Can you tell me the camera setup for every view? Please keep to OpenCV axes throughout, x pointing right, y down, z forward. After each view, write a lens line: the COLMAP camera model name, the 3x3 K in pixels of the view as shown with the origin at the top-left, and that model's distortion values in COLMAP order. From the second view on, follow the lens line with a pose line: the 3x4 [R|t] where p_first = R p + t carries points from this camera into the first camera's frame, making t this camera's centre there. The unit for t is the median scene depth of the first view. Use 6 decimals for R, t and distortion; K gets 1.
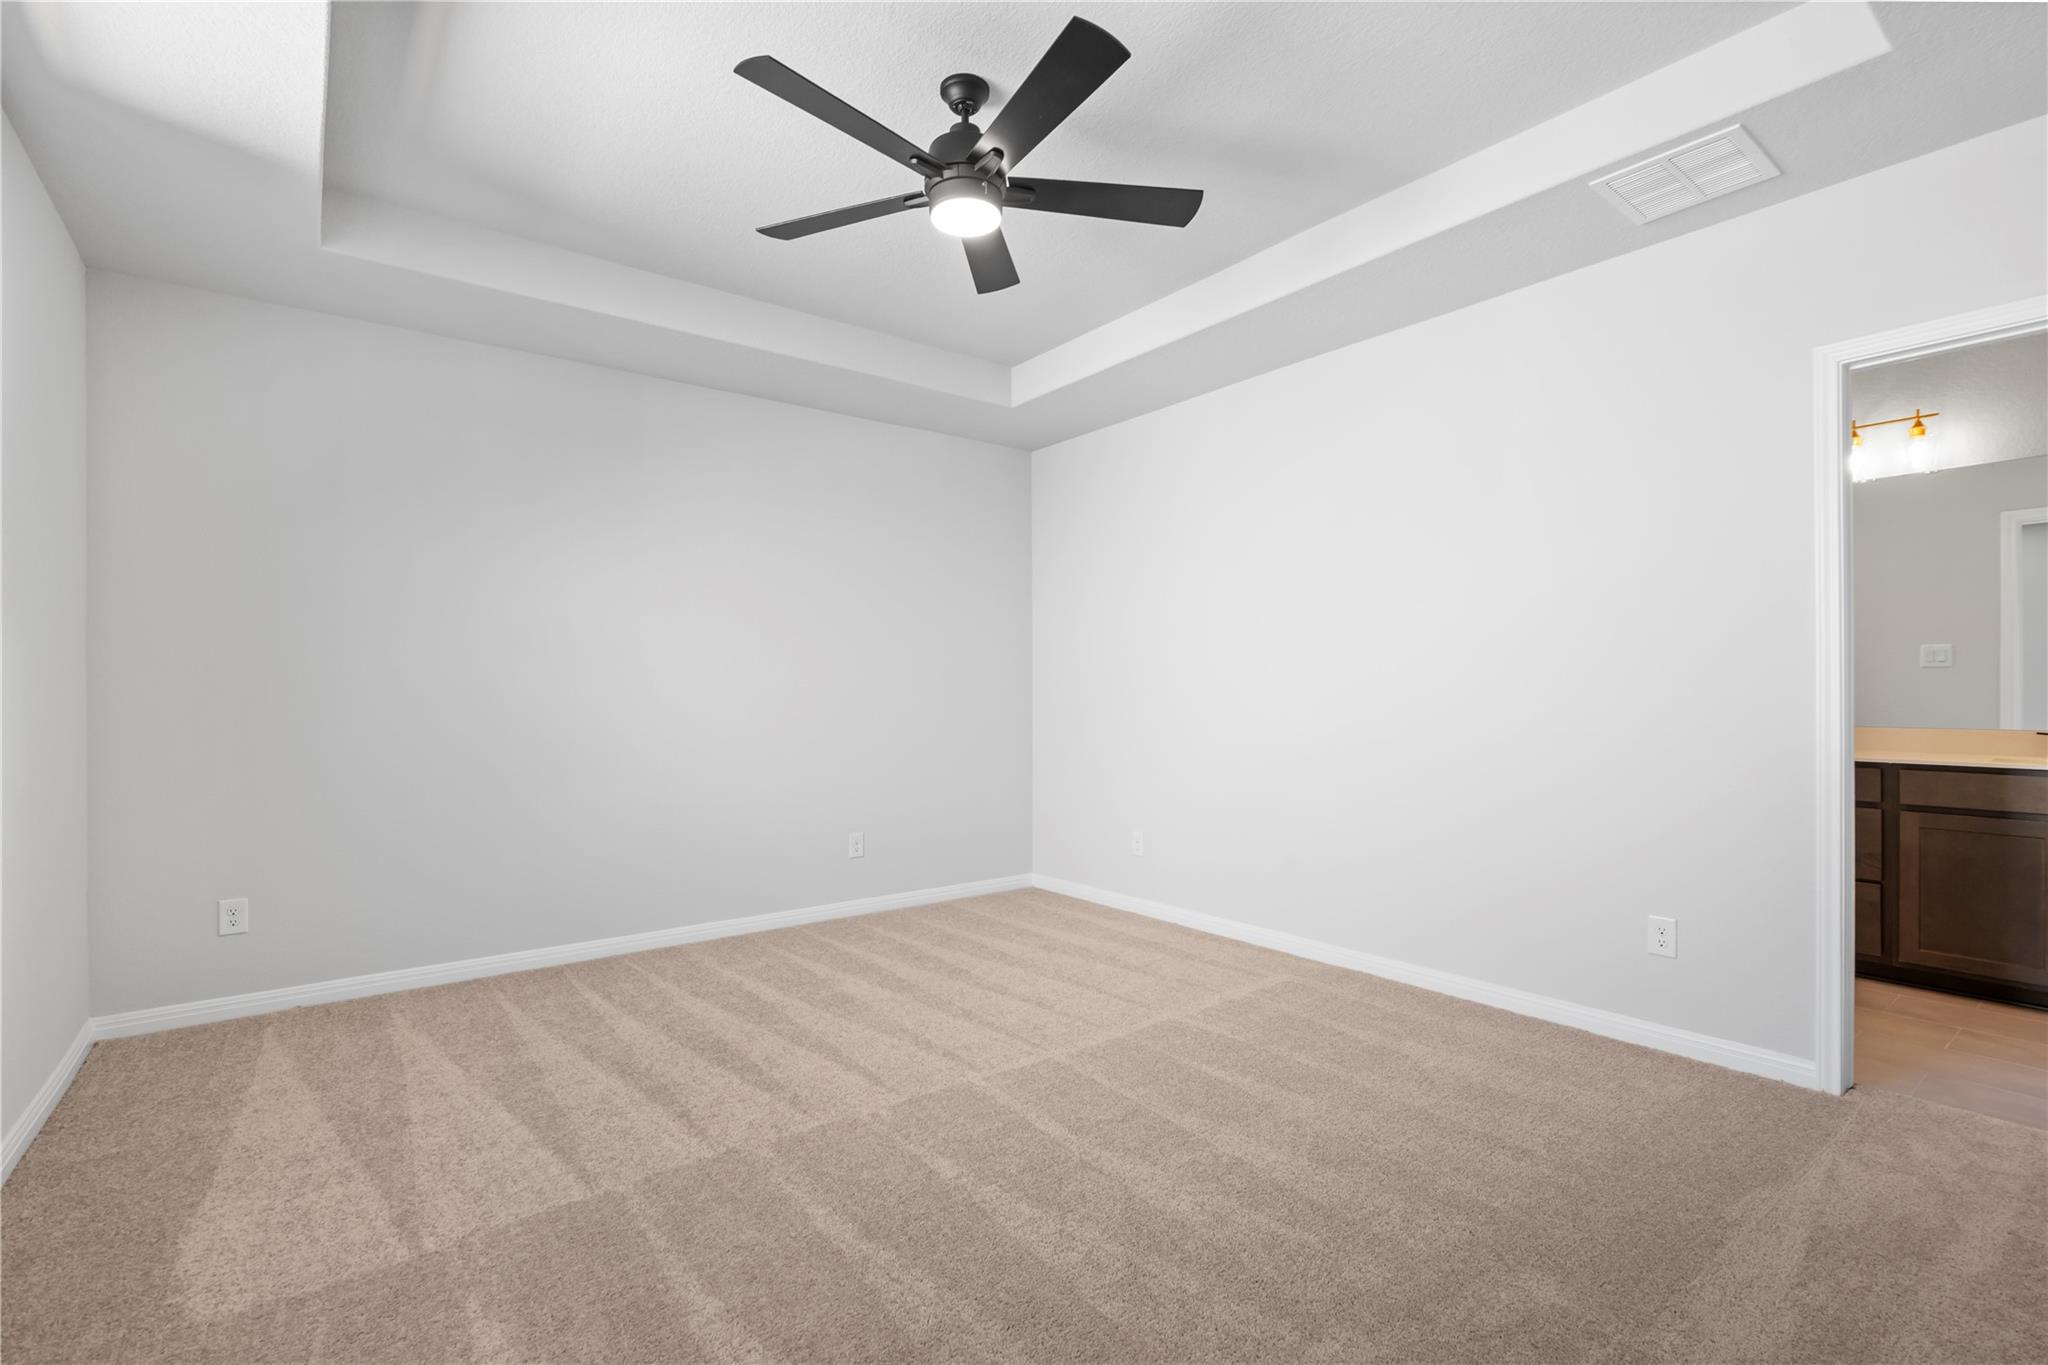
lens RADIAL K [[939.8, 0, 1030.1], [0, 939.8, 687.1], [0, 0, 1]] dist [-0.006970, -0.000482]
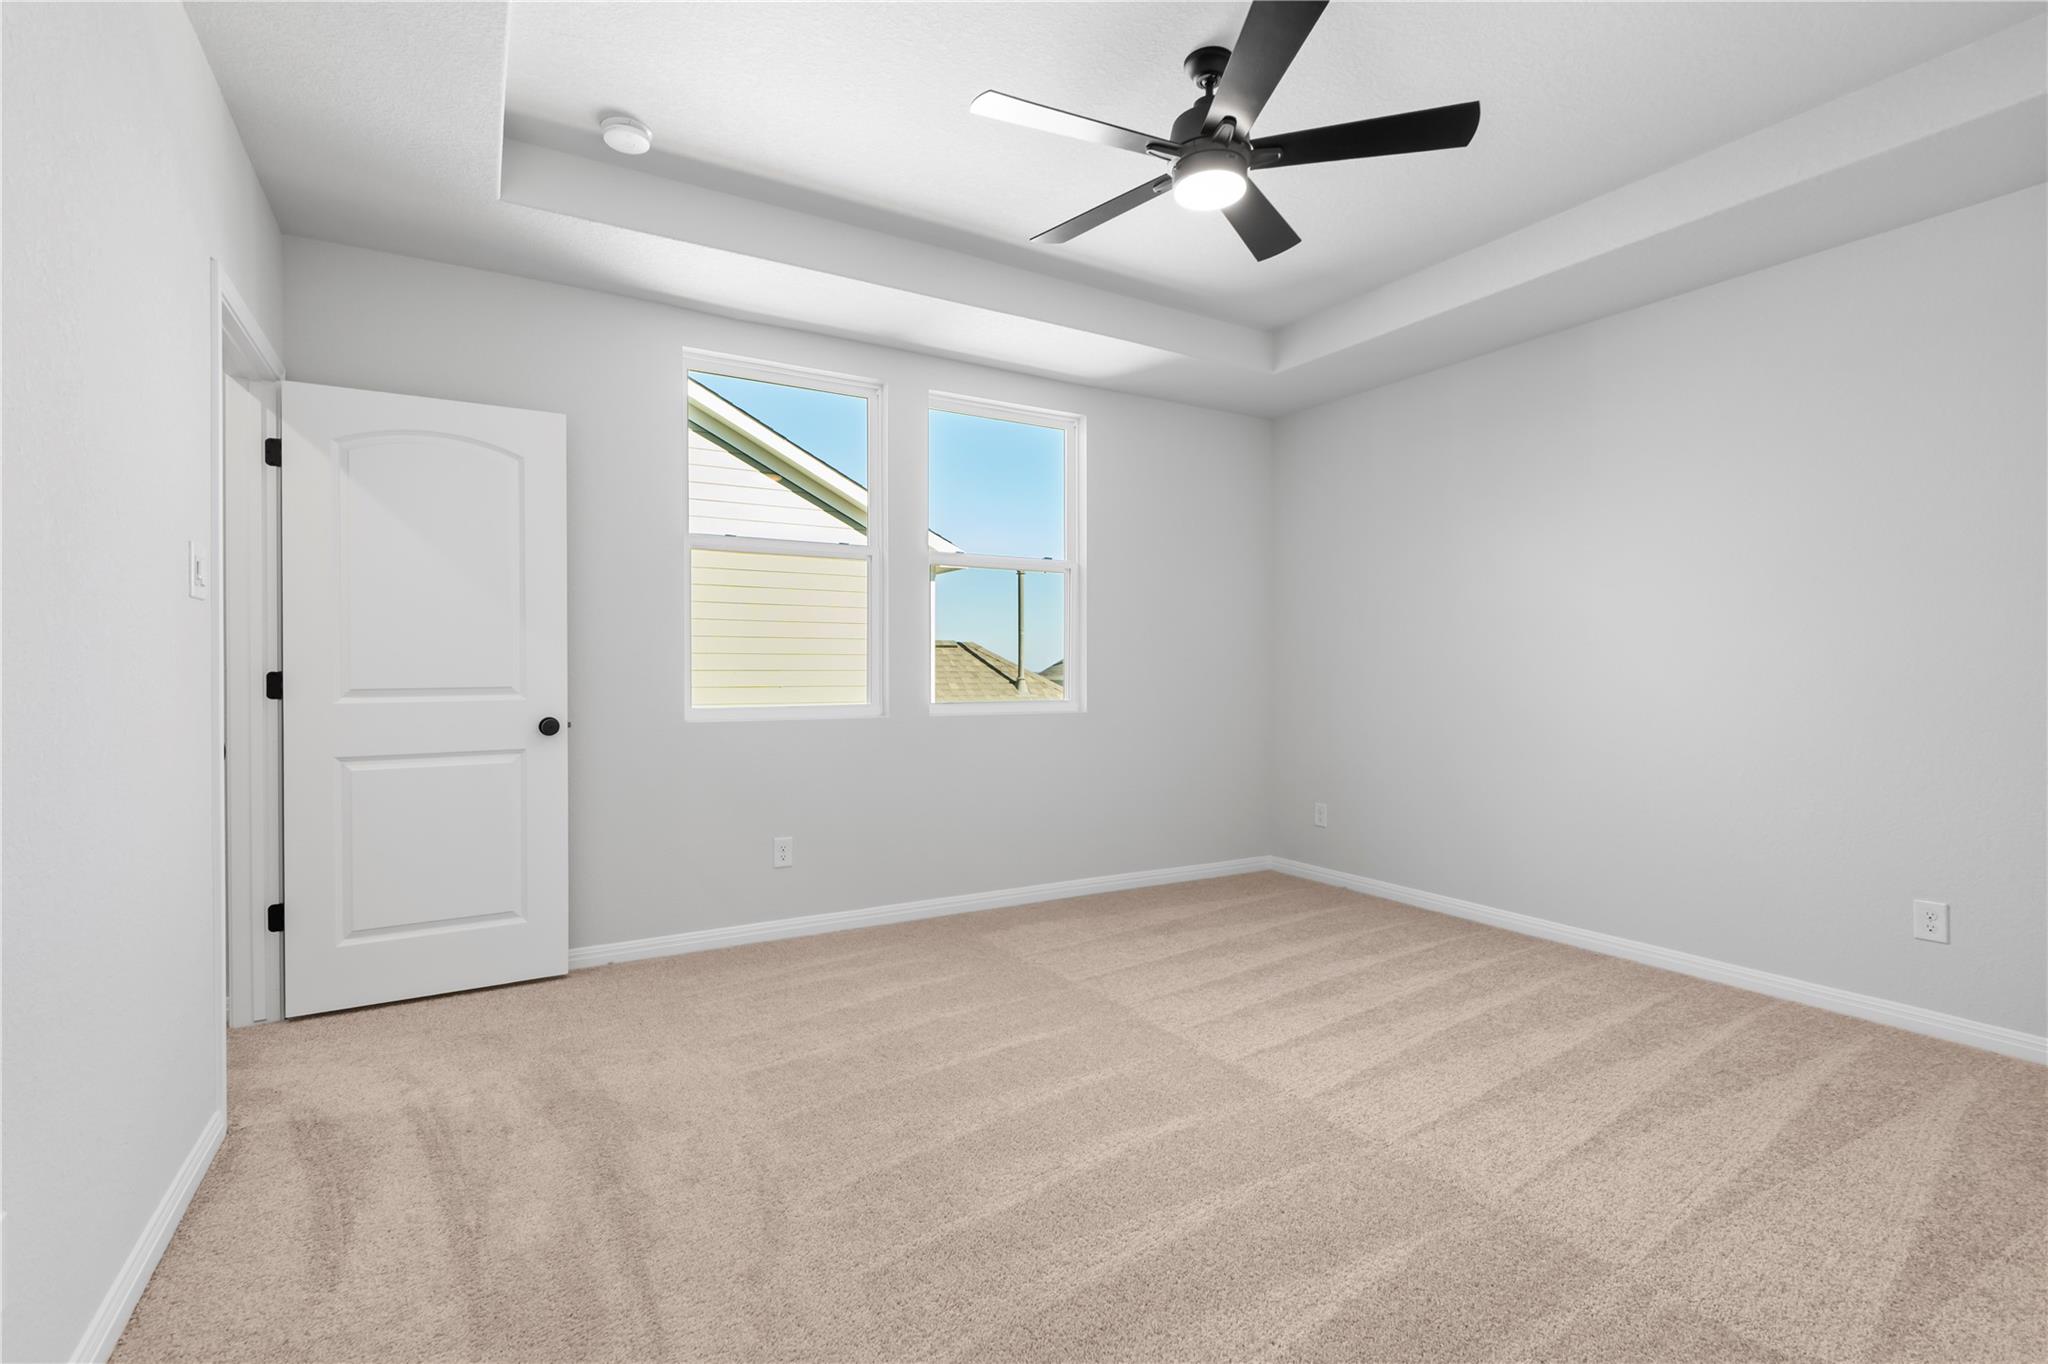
lens RADIAL K [[939.8, 0, 1029.8], [0, 939.8, 677.9], [0, 0, 1]] dist [-0.006970, -0.000482]
pose [[-0.127429, 0.010257, -0.991795, 0.683636], [-0.001699, 0.999943, 0.010560, 0.005707], [0.991846, 0.003031, -0.127404, 0.688363]]
